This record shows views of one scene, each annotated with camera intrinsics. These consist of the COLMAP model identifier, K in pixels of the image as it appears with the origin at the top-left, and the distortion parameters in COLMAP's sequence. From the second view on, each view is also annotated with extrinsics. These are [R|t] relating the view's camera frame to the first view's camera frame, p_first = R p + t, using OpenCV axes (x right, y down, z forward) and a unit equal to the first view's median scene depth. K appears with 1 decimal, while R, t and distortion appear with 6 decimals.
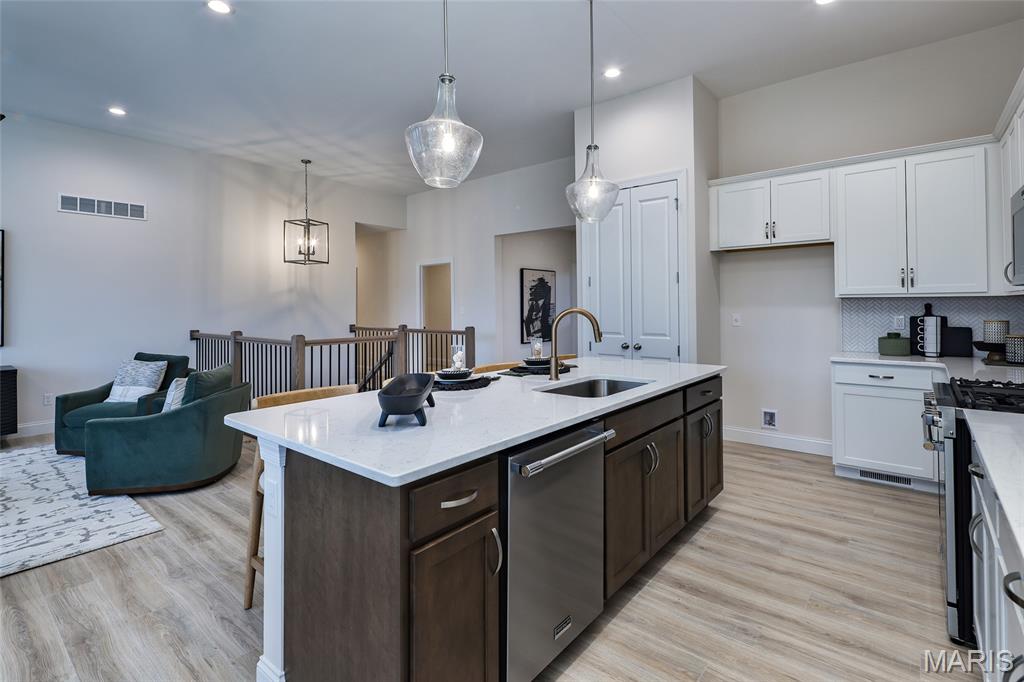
lens RADIAL K [[488.4, 0, 505.4], [0, 488.4, 306.8], [0, 0, 1]] dist [0.006298, -0.004908]
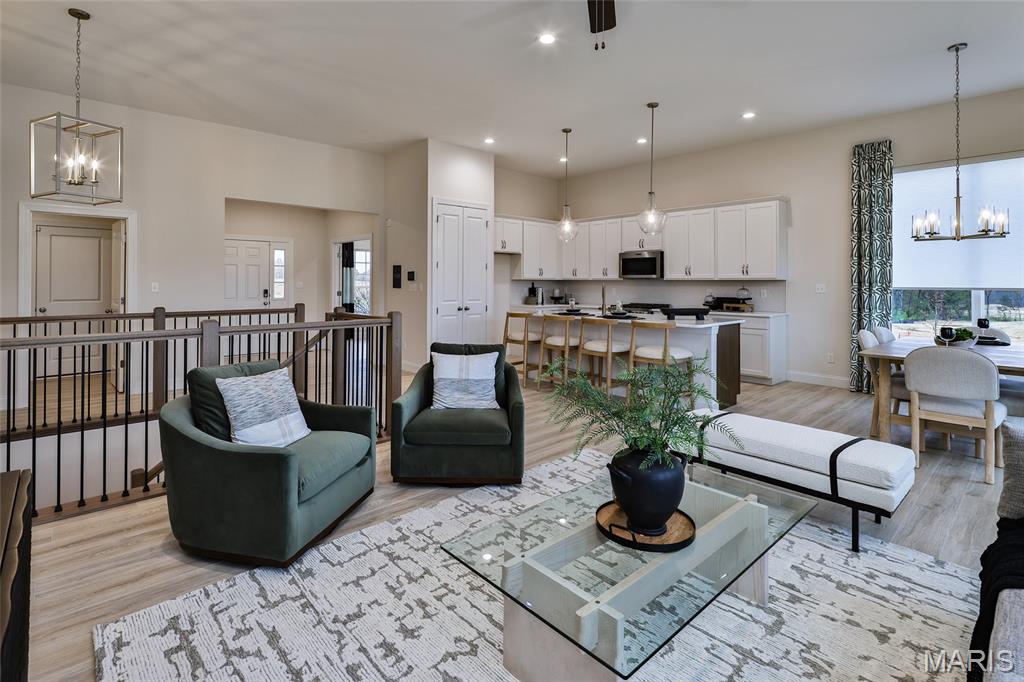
lens RADIAL K [[488.4, 0, 512.4], [0, 488.4, 278.2], [0, 0, 1]] dist [0.006298, -0.004908]
pose [[0.126343, 0.016109, 0.991856, -1.100382], [-0.002105, 0.999870, -0.015971, 0.008157], [-0.991984, -0.000070, 0.126361, 0.559299]]
